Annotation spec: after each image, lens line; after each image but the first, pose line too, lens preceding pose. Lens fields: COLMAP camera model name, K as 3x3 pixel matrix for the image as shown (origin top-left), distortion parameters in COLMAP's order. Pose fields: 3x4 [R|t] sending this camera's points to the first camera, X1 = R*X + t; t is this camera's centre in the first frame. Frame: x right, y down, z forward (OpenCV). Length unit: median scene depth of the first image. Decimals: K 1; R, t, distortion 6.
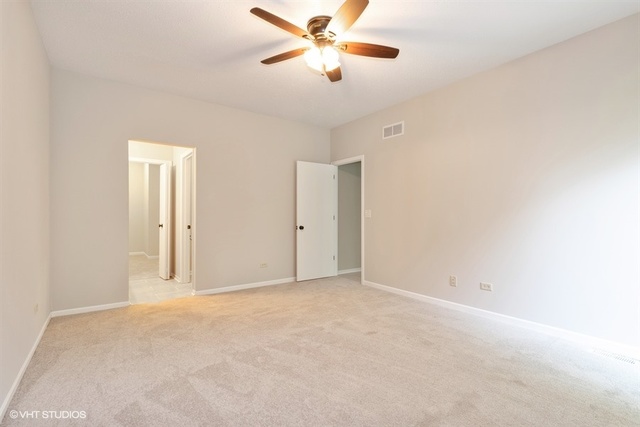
lens RADIAL K [[297.2, 0, 324.3], [0, 297.2, 210.1], [0, 0, 1]] dist [-0.000748, -0.000170]
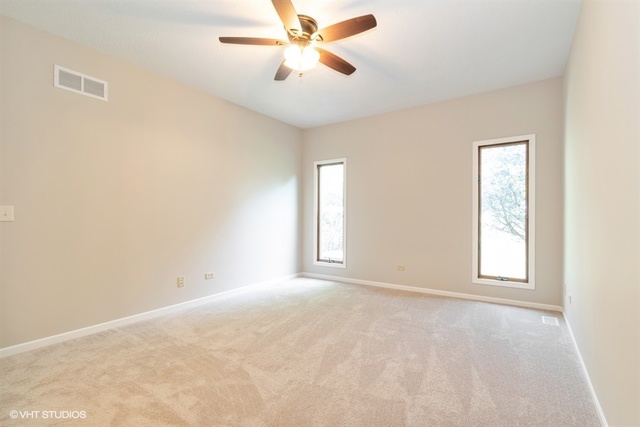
lens RADIAL K [[297.2, 0, 324.3], [0, 297.2, 210.1], [0, 0, 1]] dist [-0.000748, -0.000170]
pose [[-0.318784, 0.024187, 0.947519, -0.664668], [-0.009726, 0.999538, -0.028787, 0.023268], [-0.947777, -0.018392, -0.318402, 0.863556]]
